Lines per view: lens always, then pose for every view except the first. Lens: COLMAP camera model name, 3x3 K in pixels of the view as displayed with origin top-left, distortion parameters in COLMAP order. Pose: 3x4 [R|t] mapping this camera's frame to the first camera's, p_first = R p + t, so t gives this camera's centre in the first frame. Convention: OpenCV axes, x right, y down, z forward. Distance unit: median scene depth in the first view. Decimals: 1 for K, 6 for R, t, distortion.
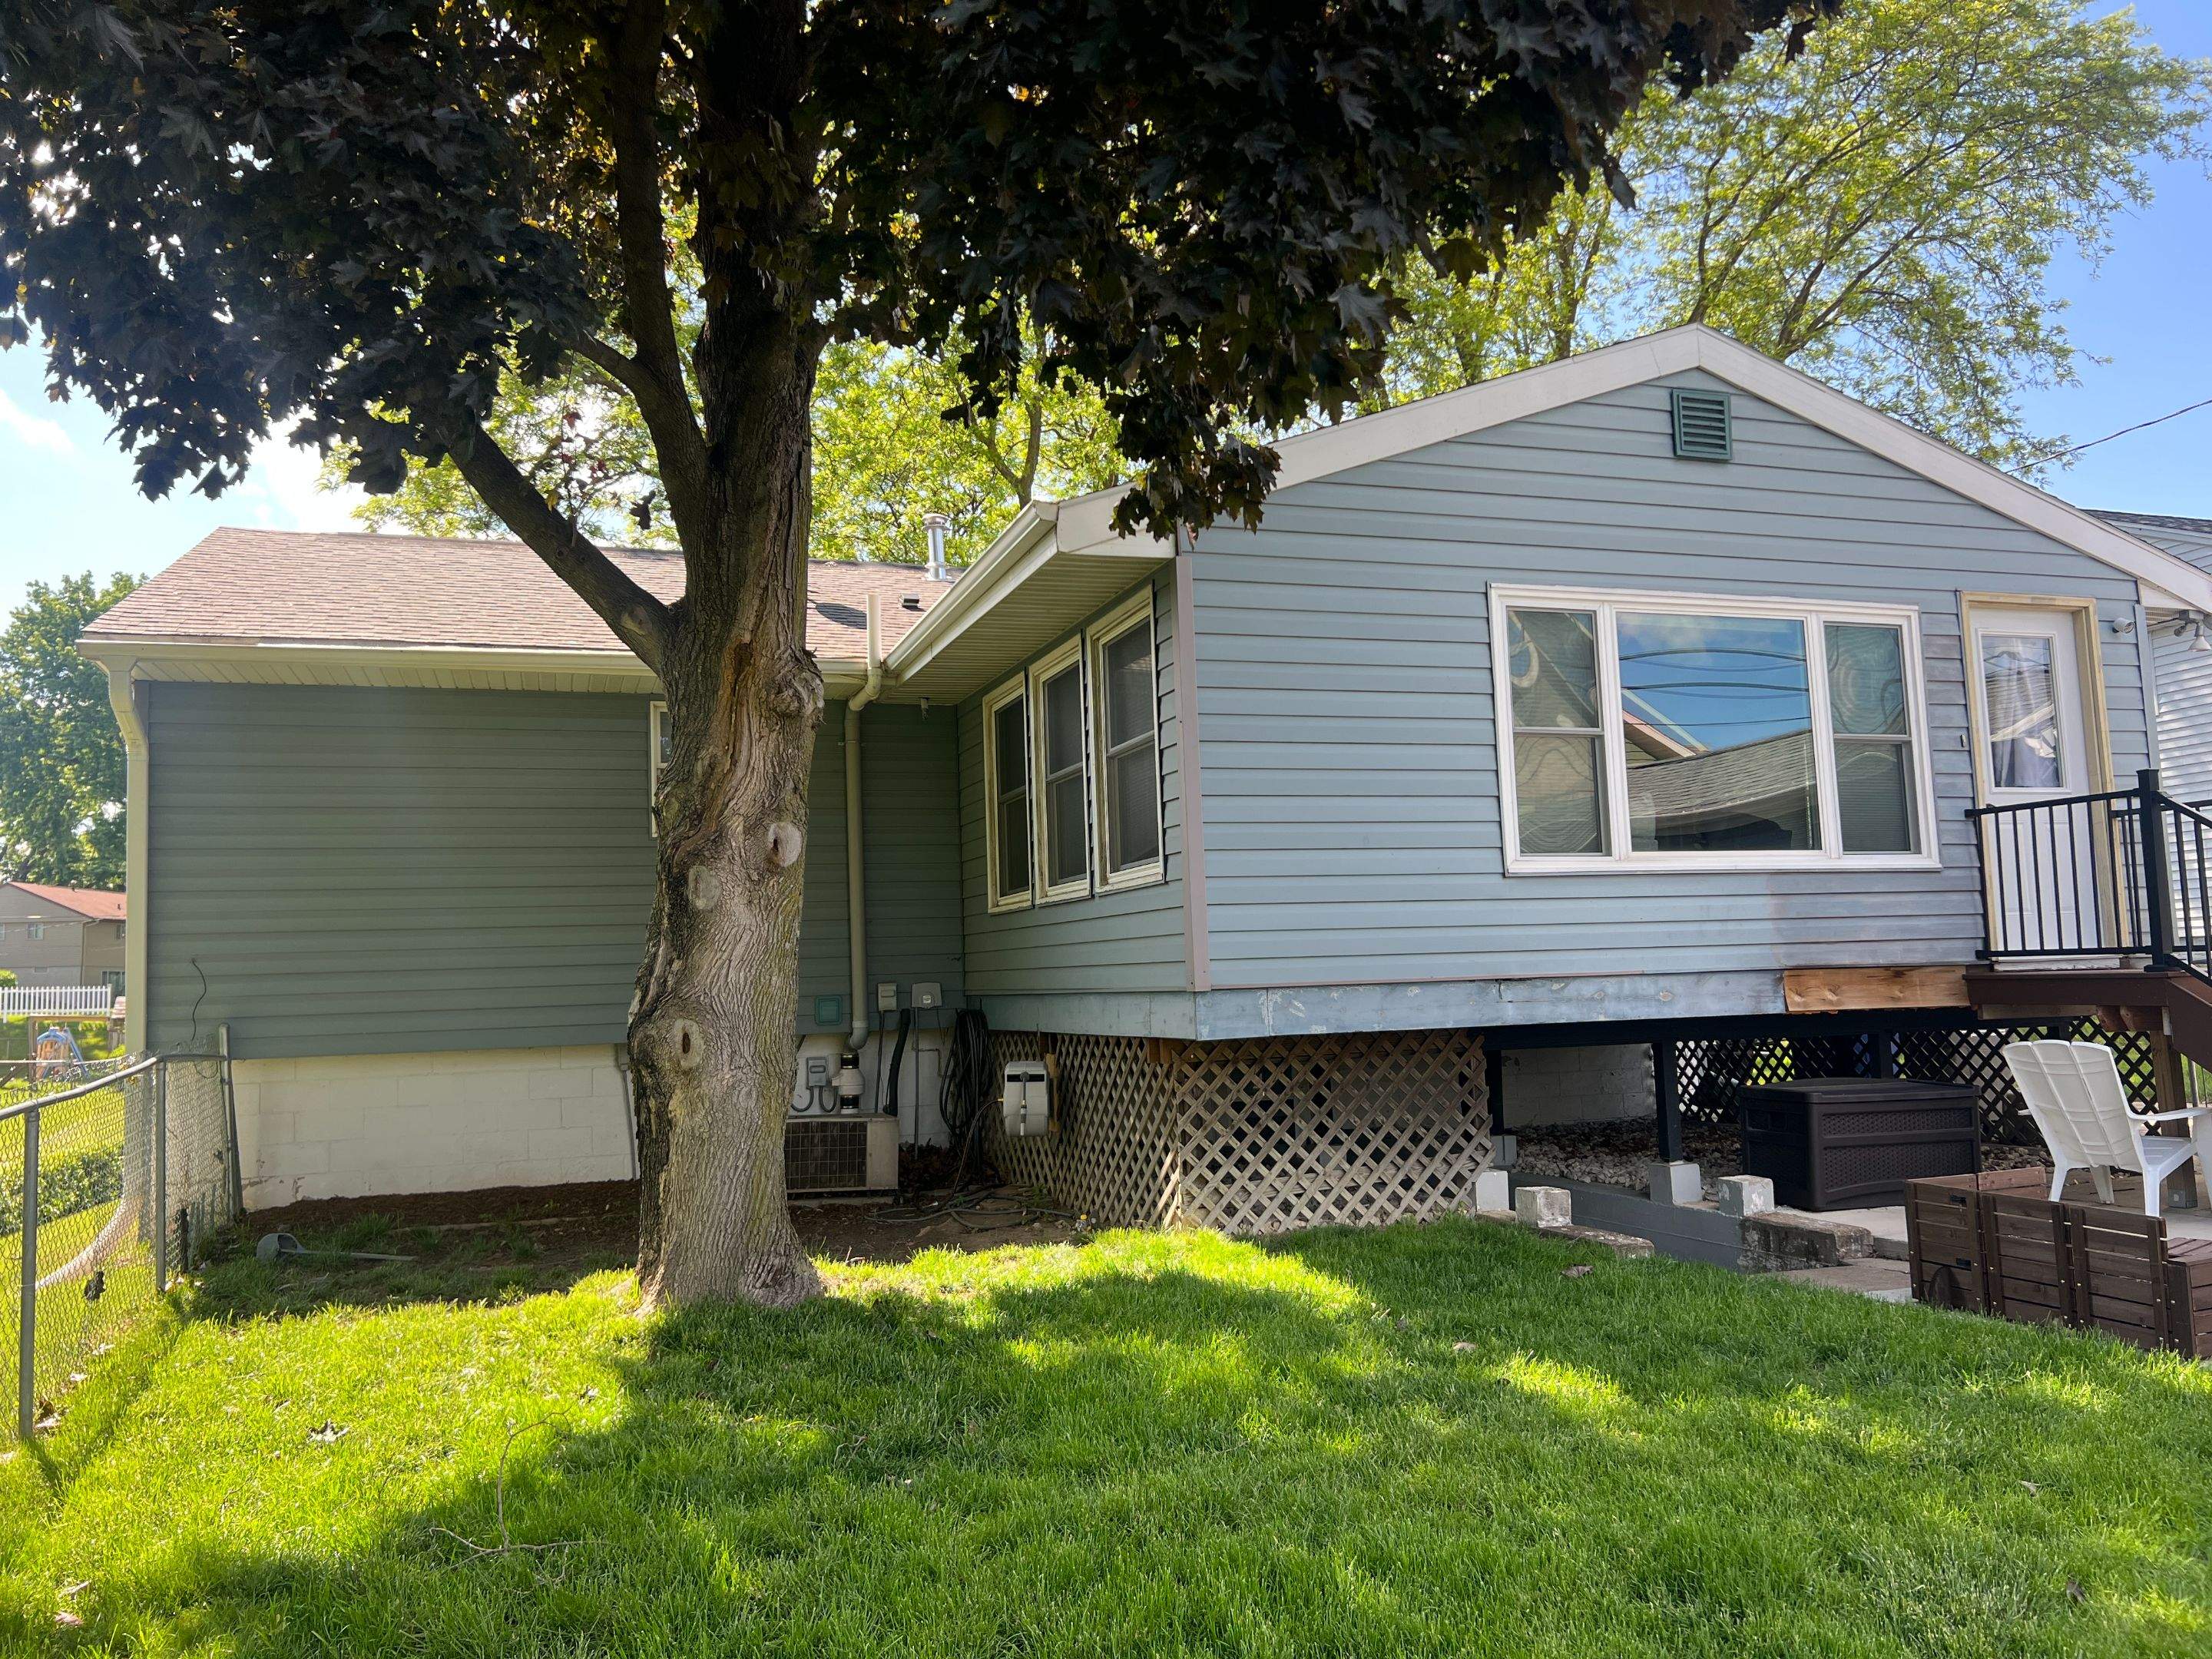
lens RADIAL K [[1648.0, 0, 1075.6], [0, 1648.0, 825.9], [0, 0, 1]] dist [0.082385, -0.215460]
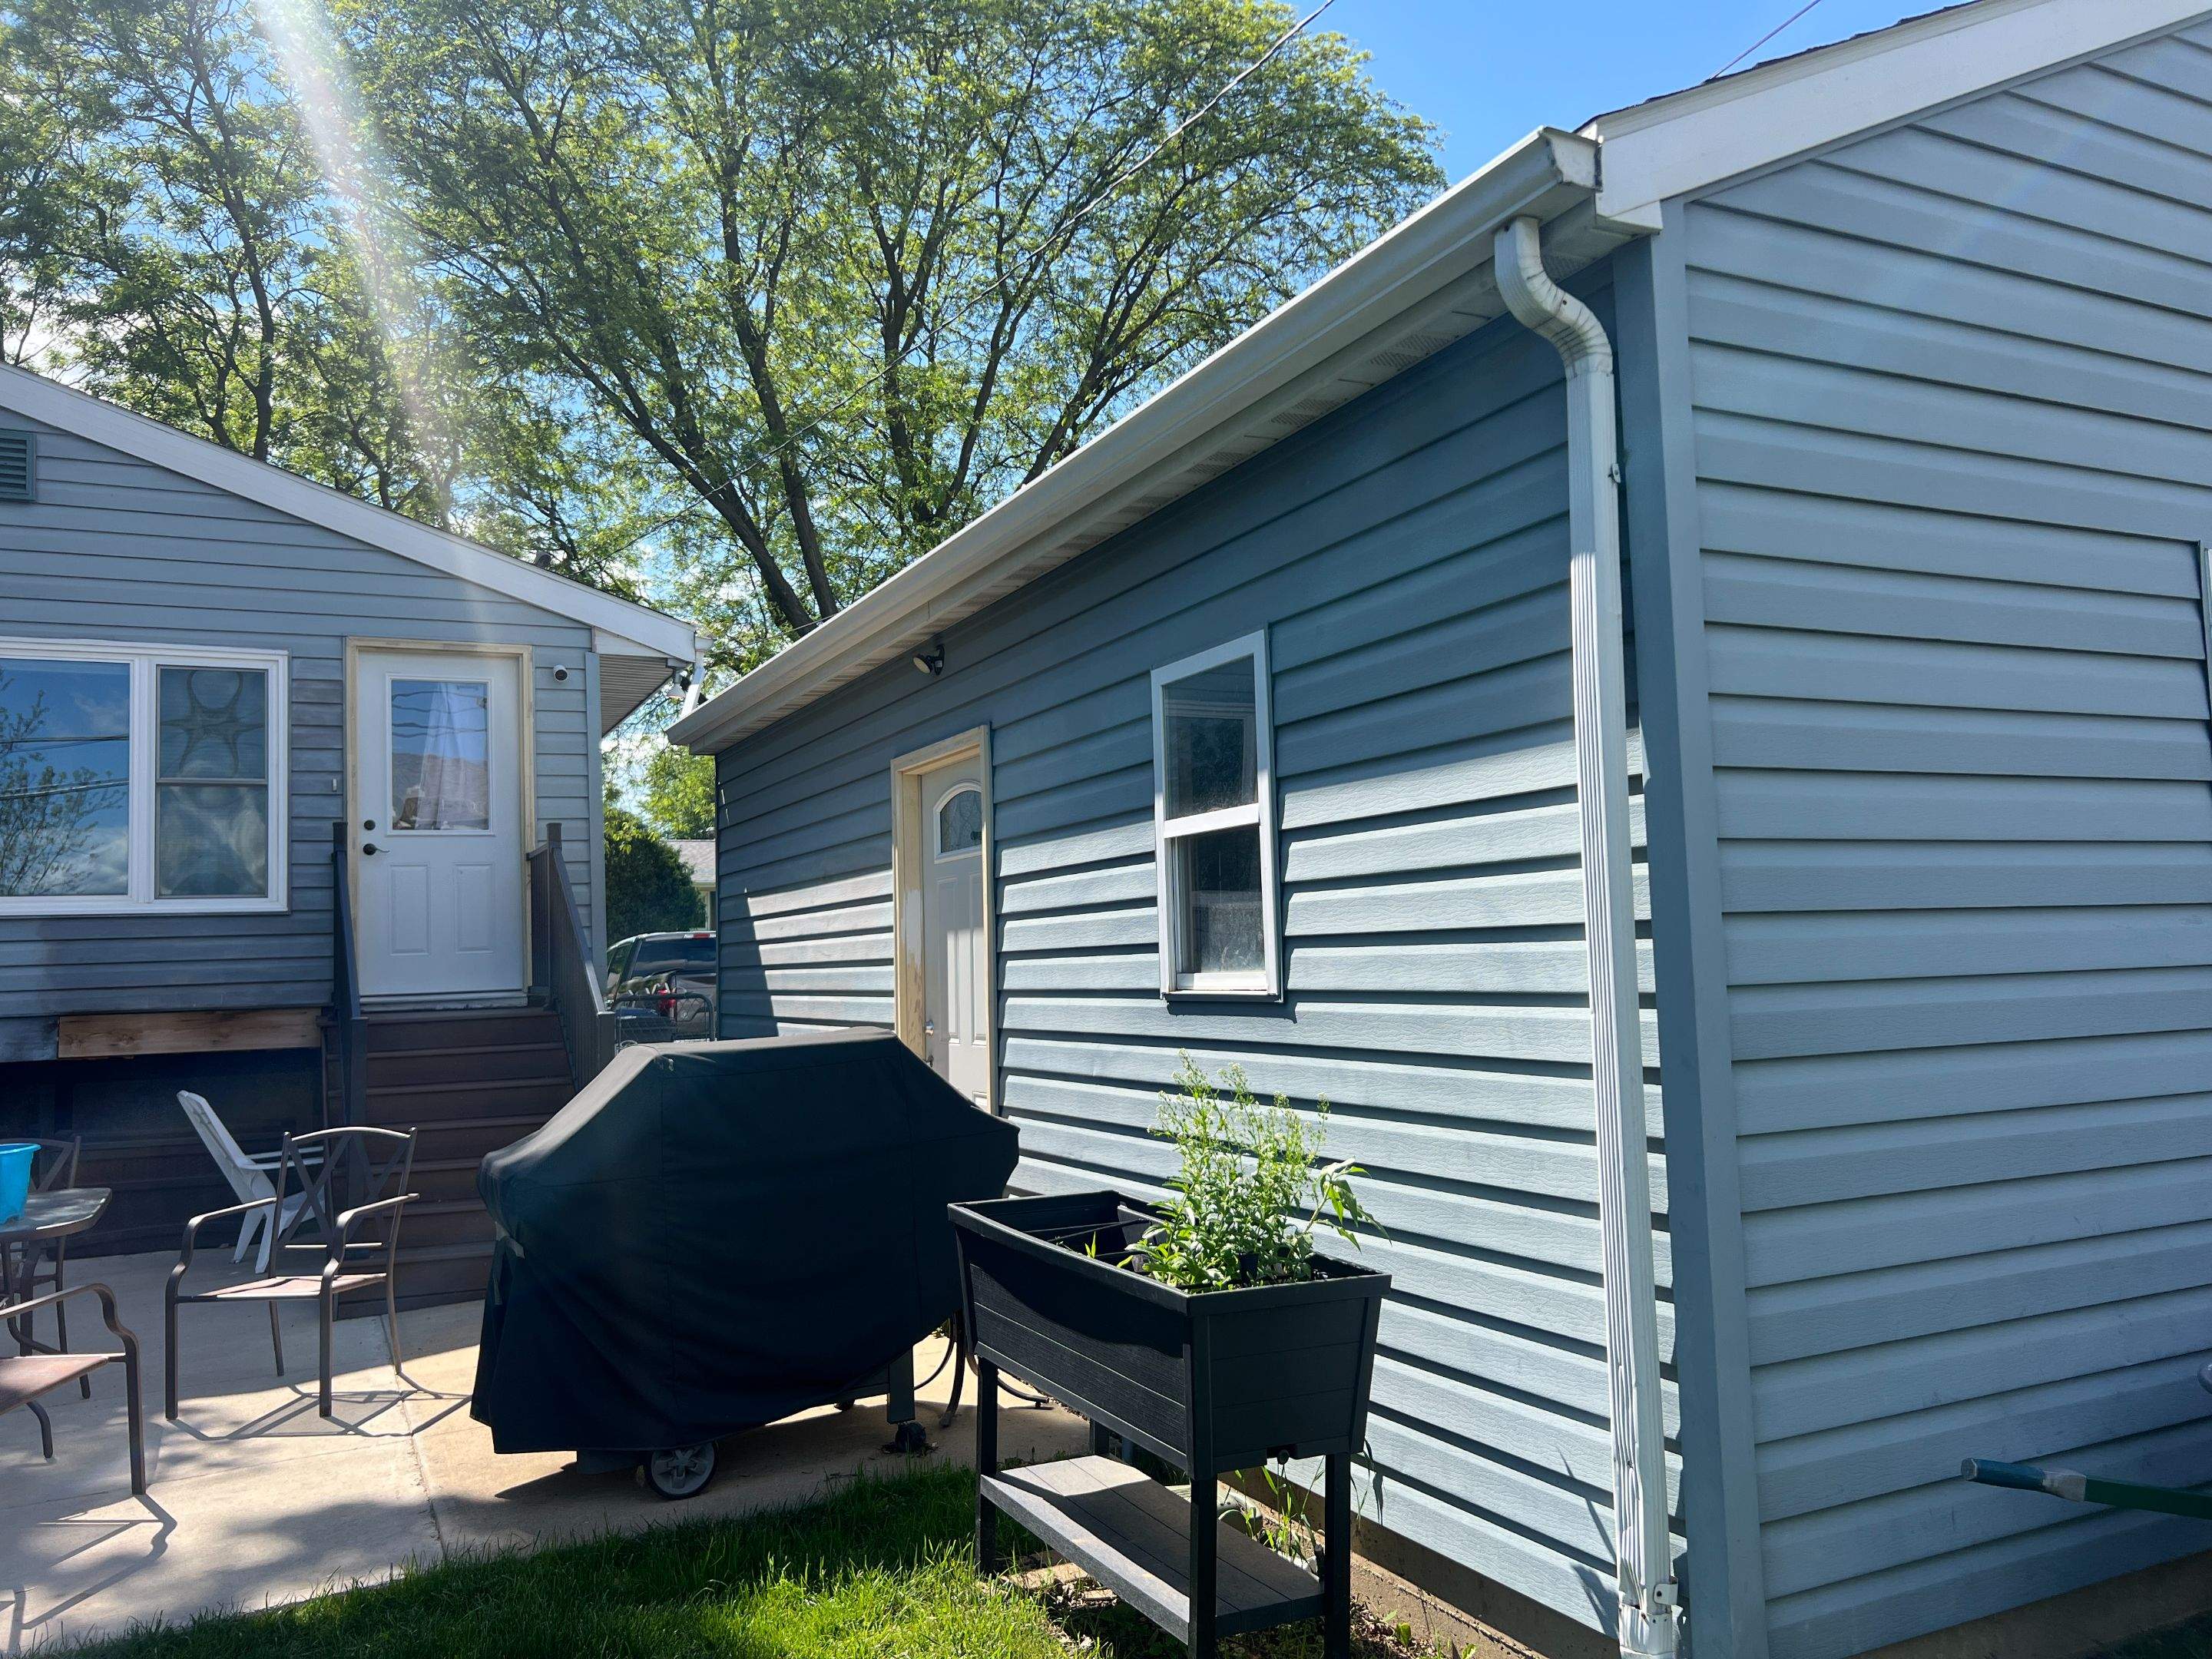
lens RADIAL K [[1661.5, 0, 1106.0], [0, 1661.5, 829.5], [0, 0, 1]] dist [0.006023, 0.001903]
pose [[0.988017, 0.005843, 0.154234, 0.894239], [-0.008121, 0.999867, 0.014145, -0.044669], [-0.154131, -0.015228, 0.987933, -0.082823]]
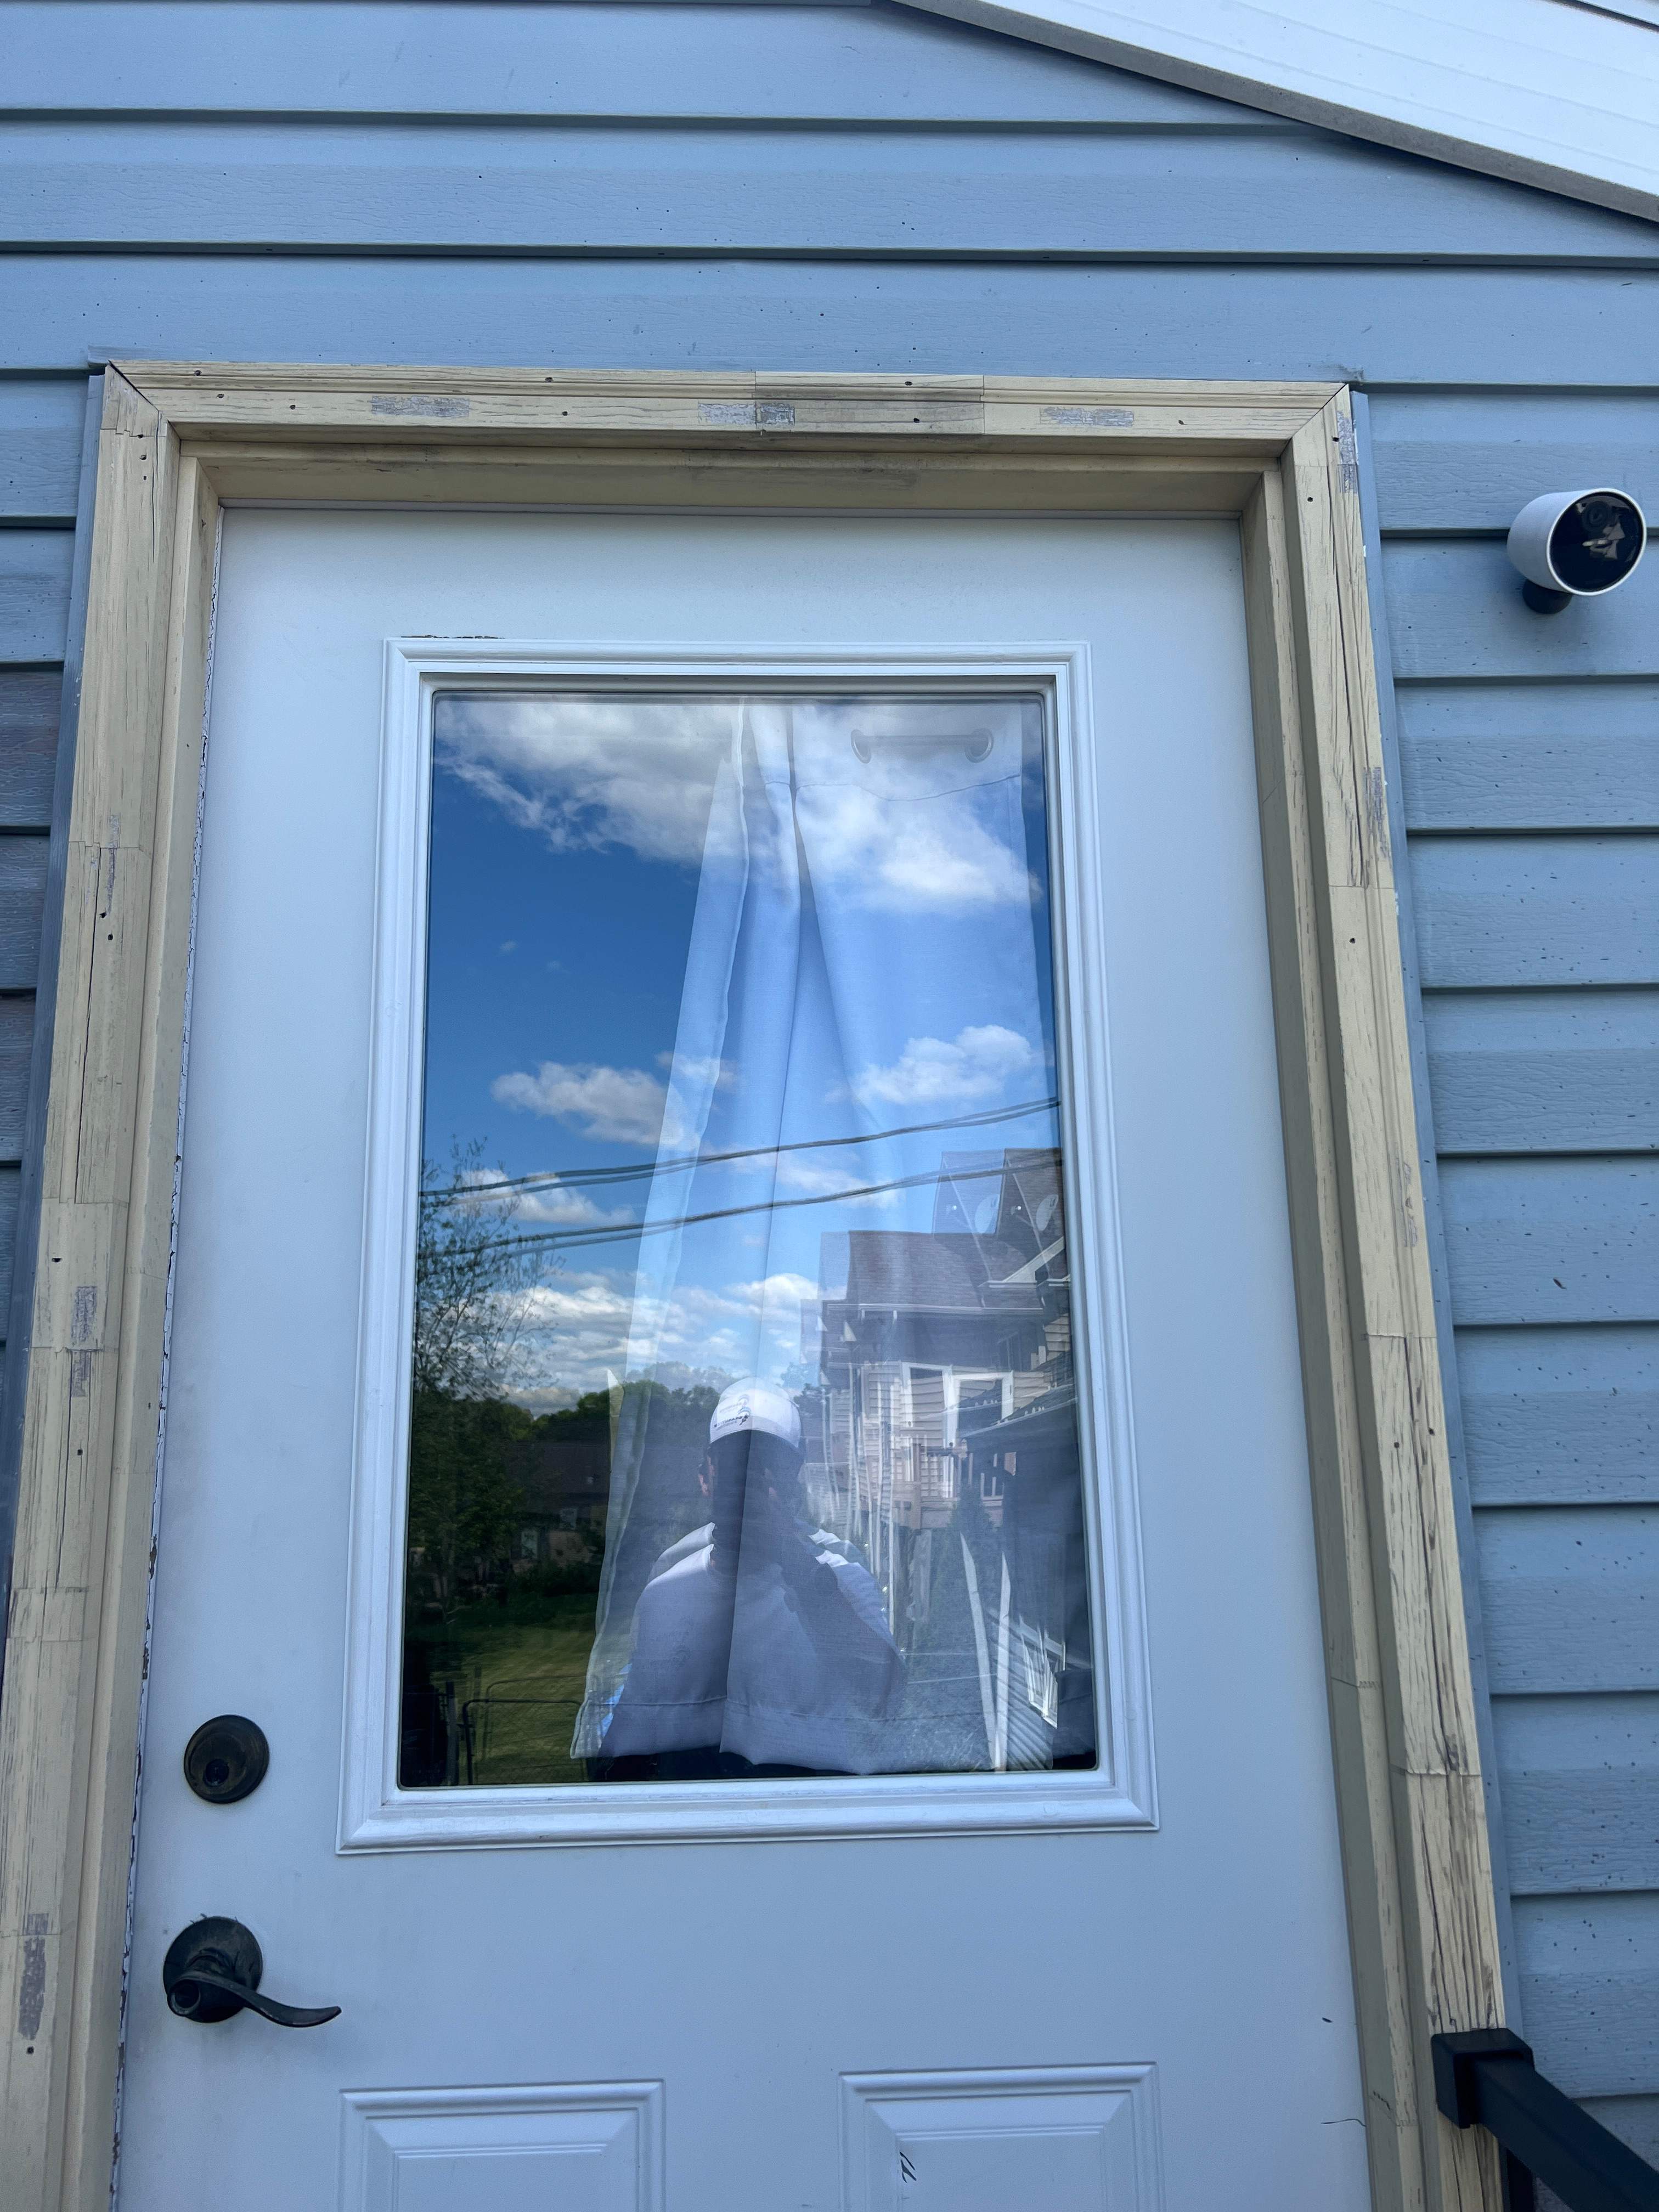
lens RADIAL K [[1689.7, 0, 829.5], [0, 1689.7, 1106.0], [0, 0, 1]] dist [0.047470, -0.004418]
pose [[0.965978, -0.042779, -0.255062, 0.671424], [0.012633, 0.992853, -0.118675, -0.065250], [0.258316, 0.111415, 0.959614, 0.943395]]
